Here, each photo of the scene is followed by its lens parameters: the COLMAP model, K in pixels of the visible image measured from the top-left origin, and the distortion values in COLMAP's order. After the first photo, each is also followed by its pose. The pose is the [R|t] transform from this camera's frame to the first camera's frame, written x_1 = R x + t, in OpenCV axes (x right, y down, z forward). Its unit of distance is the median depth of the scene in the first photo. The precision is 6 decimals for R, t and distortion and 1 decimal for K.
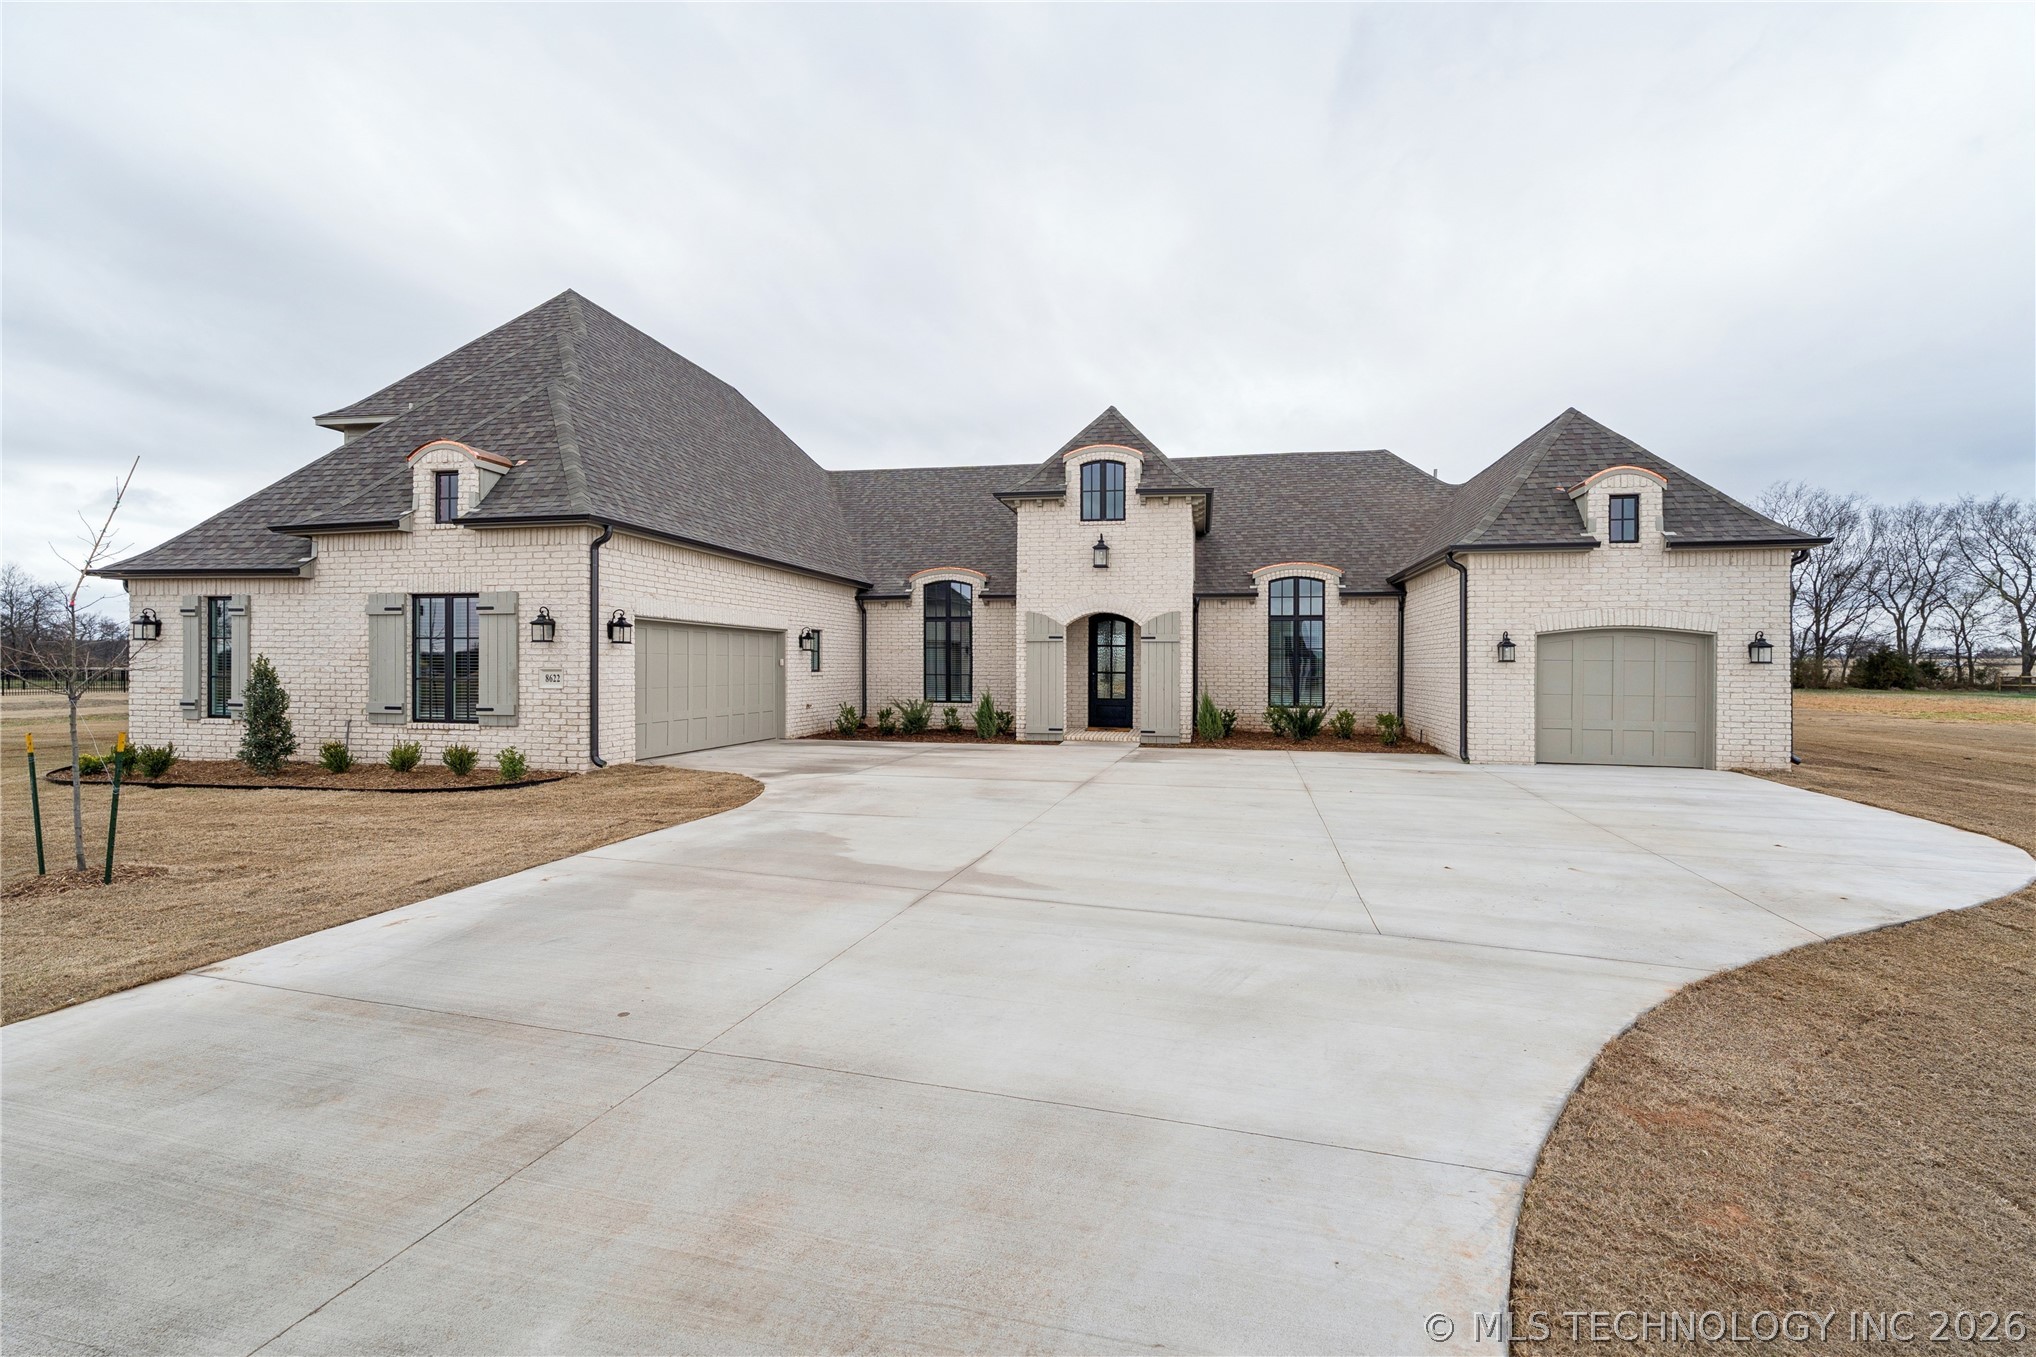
lens RADIAL K [[928.1, 0, 1015.8], [0, 928.1, 672.3], [0, 0, 1]] dist [0.005822, -0.000653]
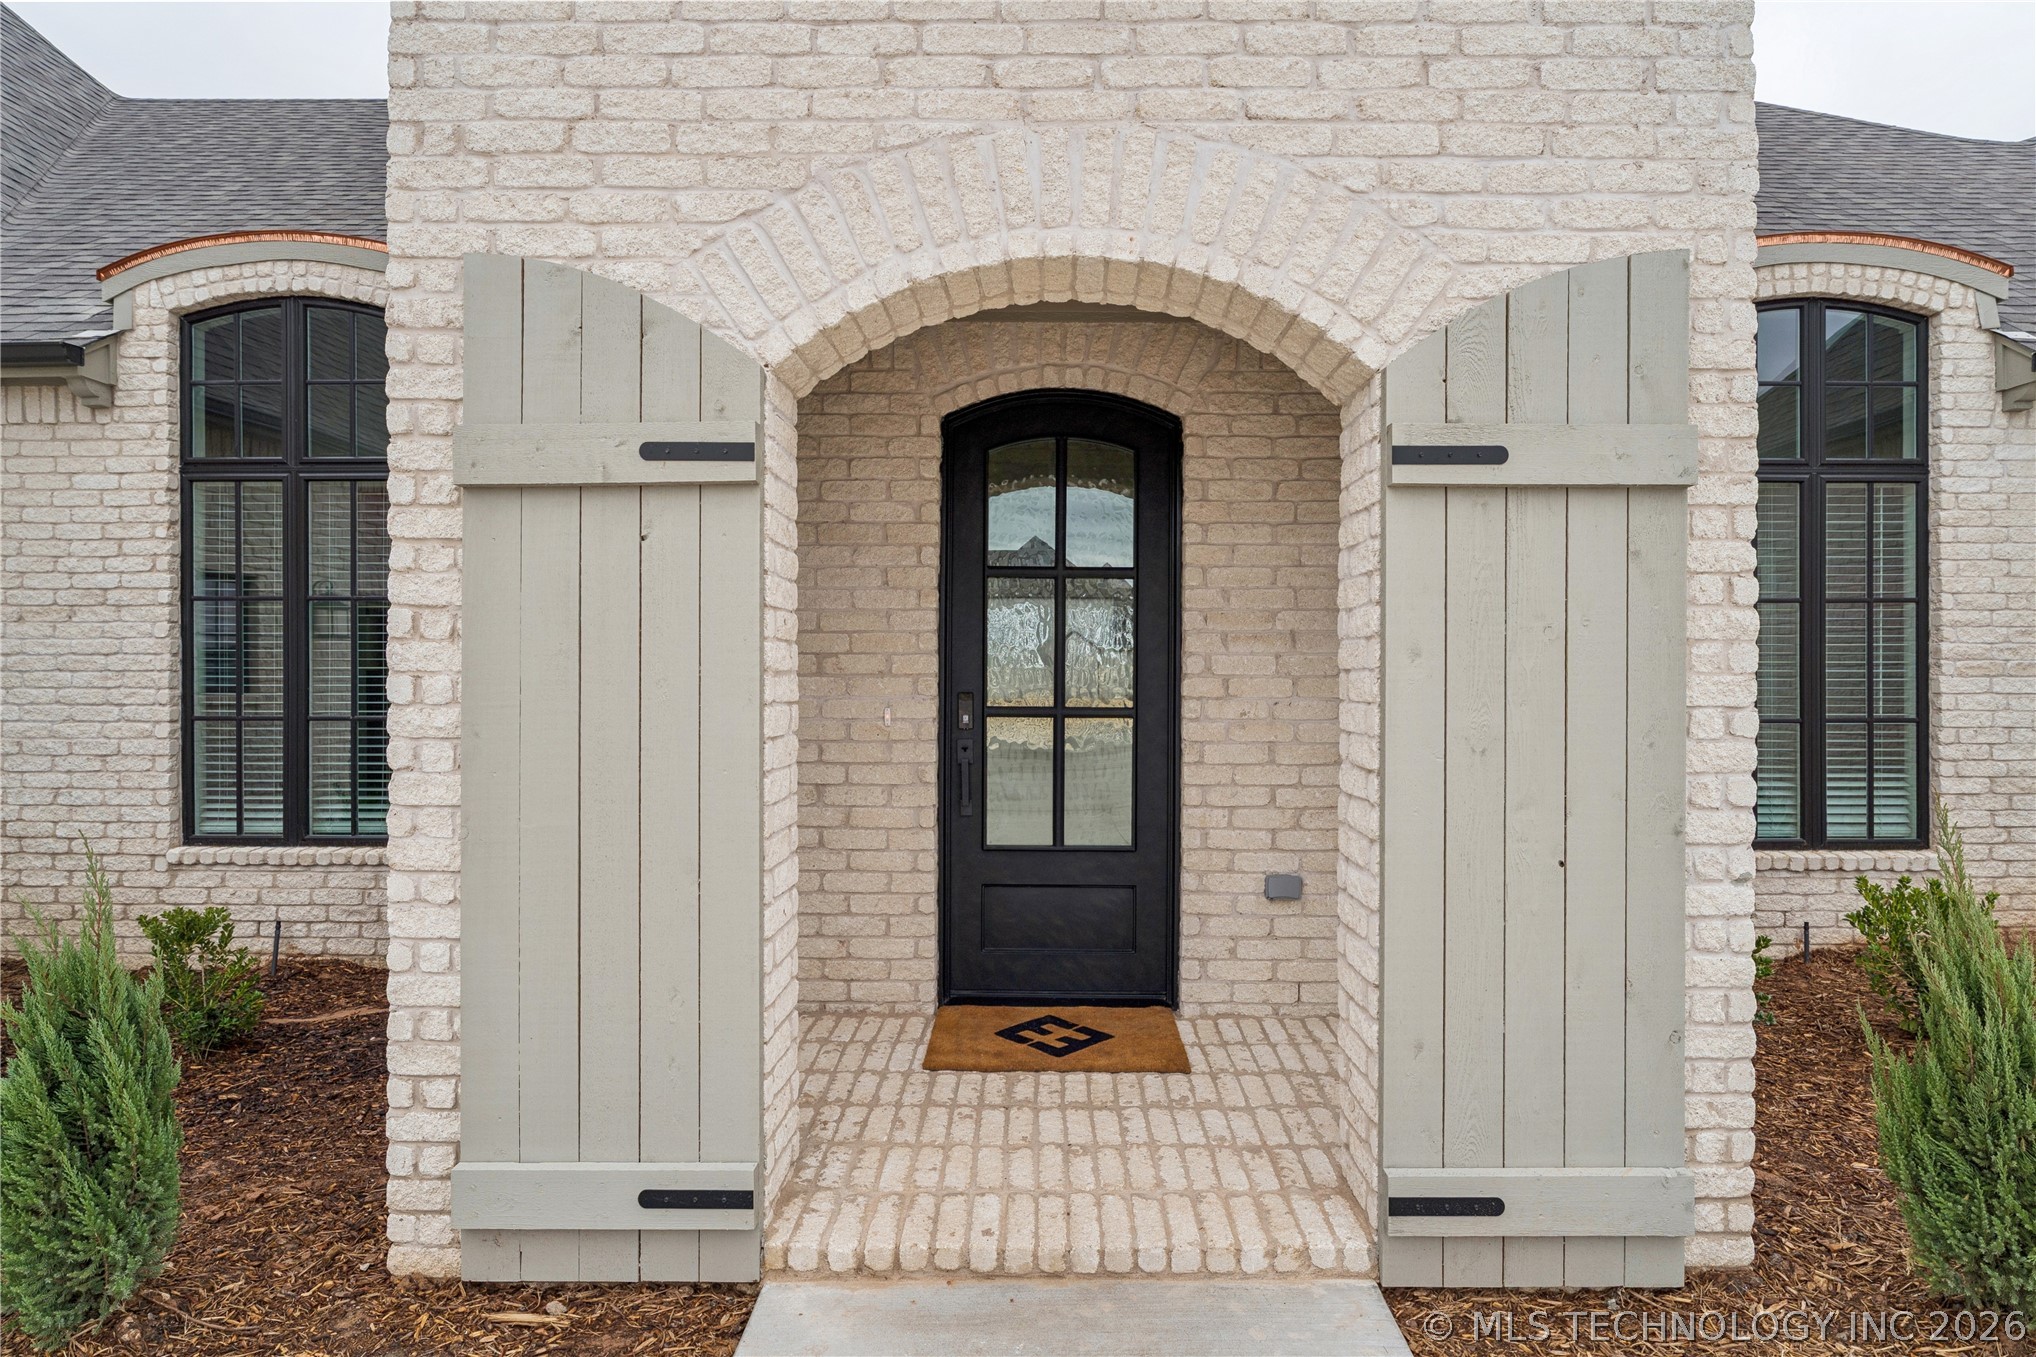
lens RADIAL K [[1048.3, 0, 1028.4], [0, 1048.3, 682.6], [0, 0, 1]] dist [0.000991, 0.000059]
pose [[0.980290, -0.002804, 0.197545, 0.054084], [0.003770, 0.999983, -0.004512, -0.005393], [-0.197529, 0.005168, 0.980283, 0.791801]]
